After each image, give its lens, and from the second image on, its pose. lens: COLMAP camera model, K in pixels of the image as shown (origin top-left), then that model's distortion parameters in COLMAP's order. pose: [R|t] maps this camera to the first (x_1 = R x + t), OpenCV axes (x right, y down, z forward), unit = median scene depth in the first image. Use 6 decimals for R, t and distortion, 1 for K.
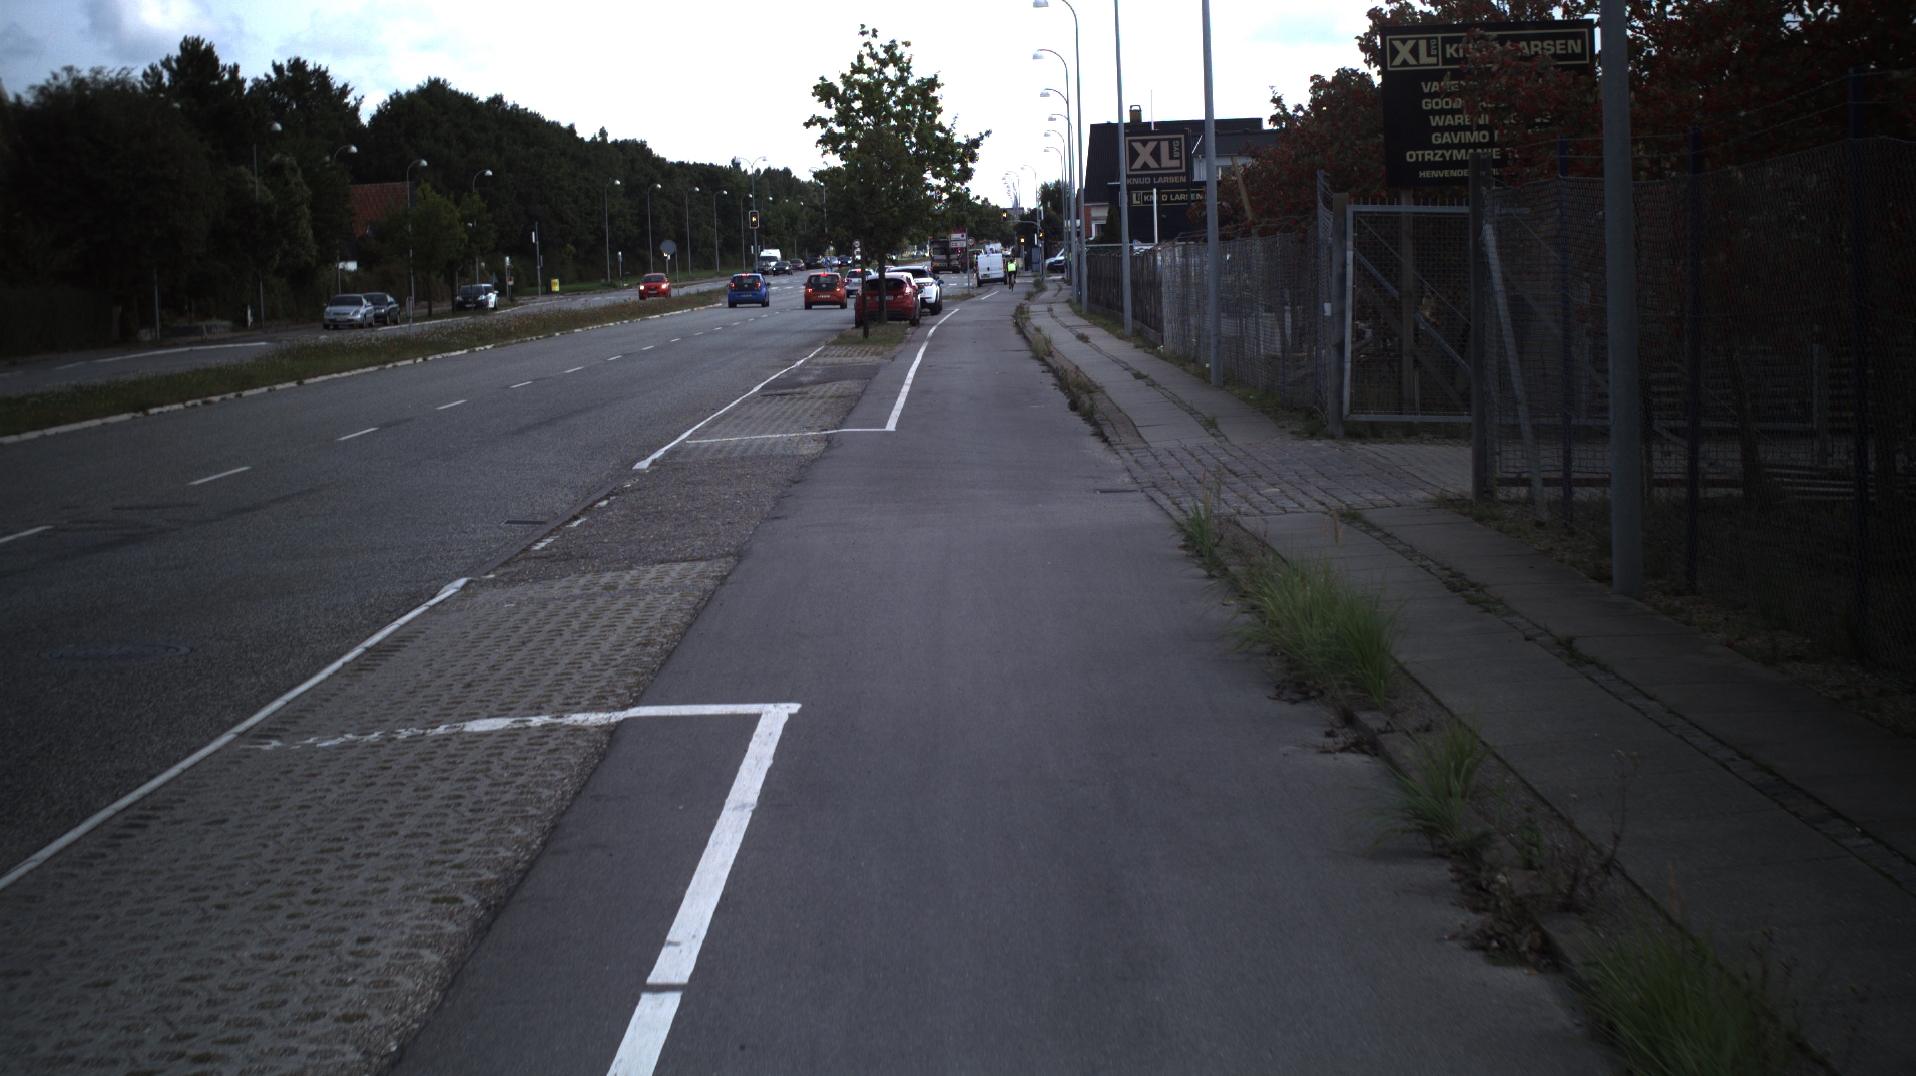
lens RADIAL K [[3424.3, 0, 958.0], [0, 3424.3, 538.0], [0, 0, 1]] dist [-0.273819, 0.236052]
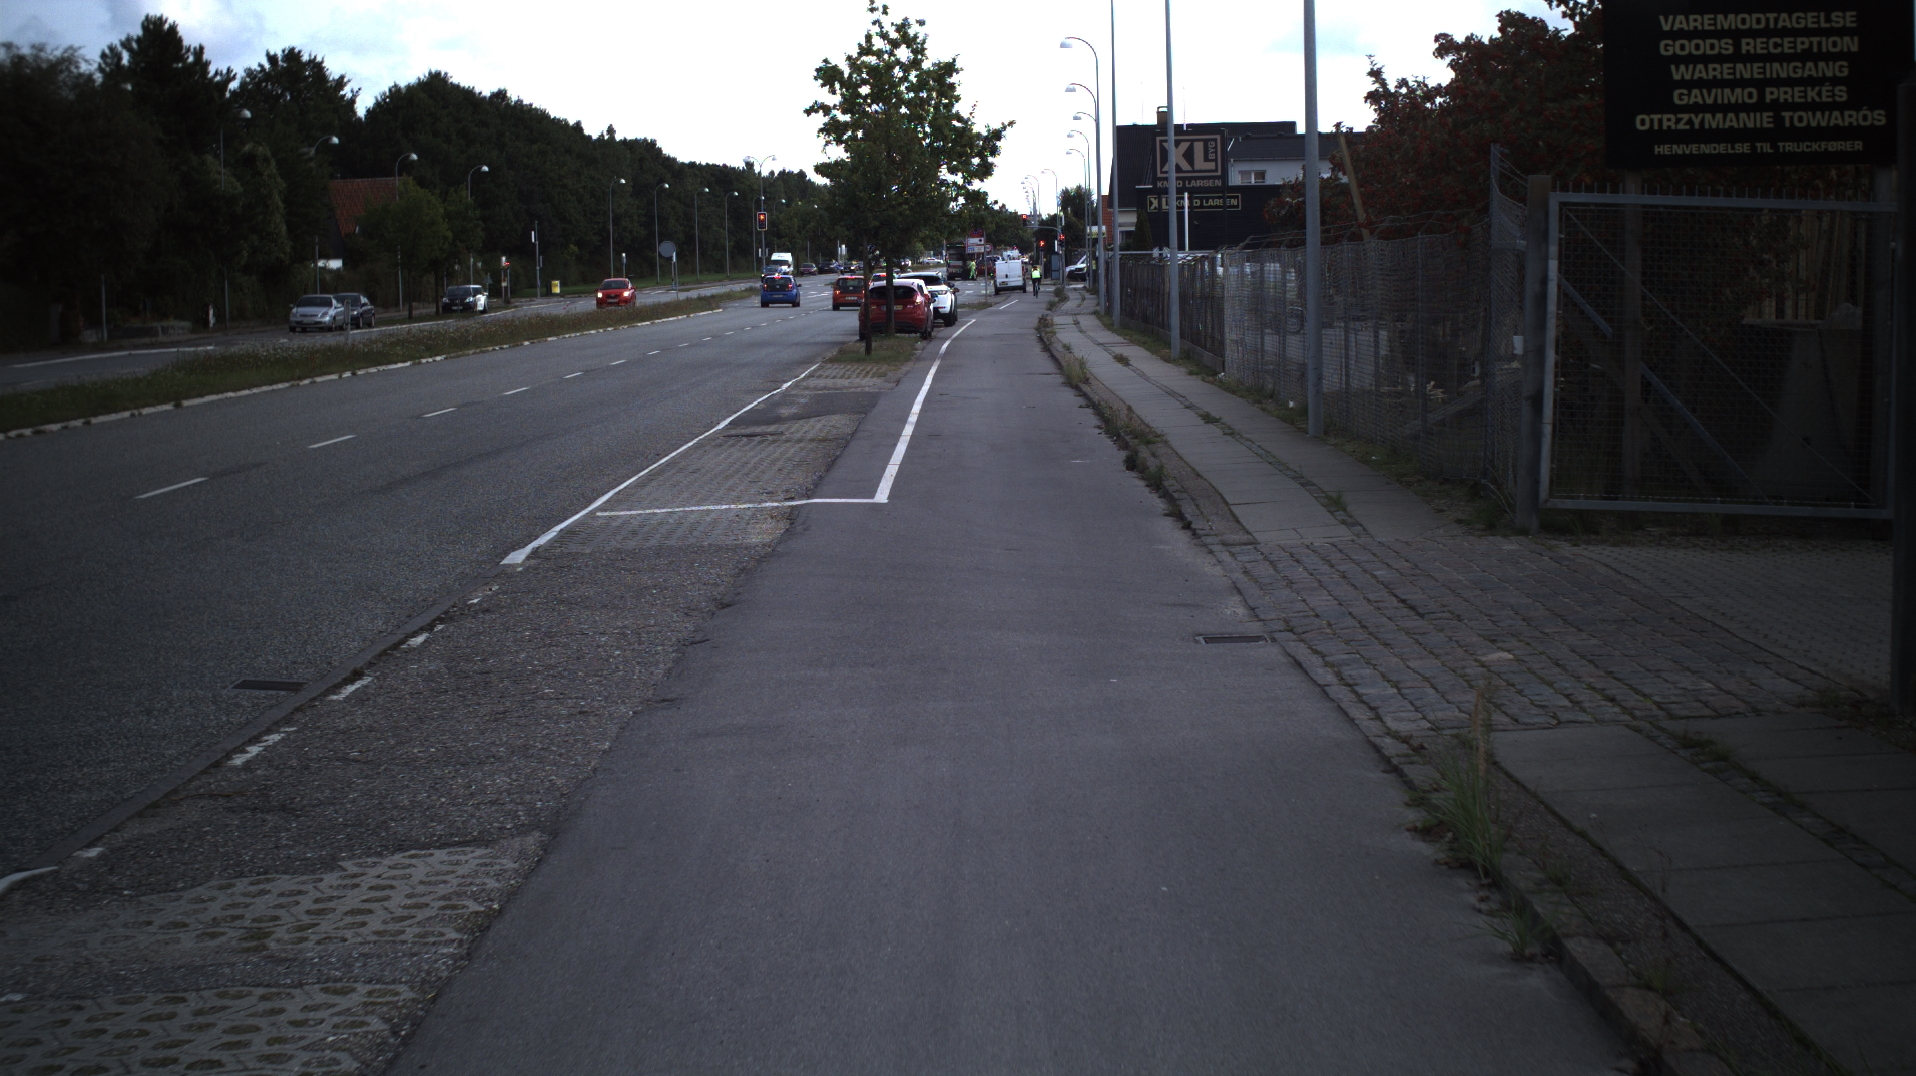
lens RADIAL K [[3424.3, 0, 958.0], [0, 3424.3, 538.0], [0, 0, 1]] dist [-0.273819, 0.236052]
pose [[0.999901, 0.013551, -0.003680, -0.000348], [-0.013558, 0.999906, -0.001844, -0.008611], [0.003654, 0.001894, 0.999992, 0.107150]]
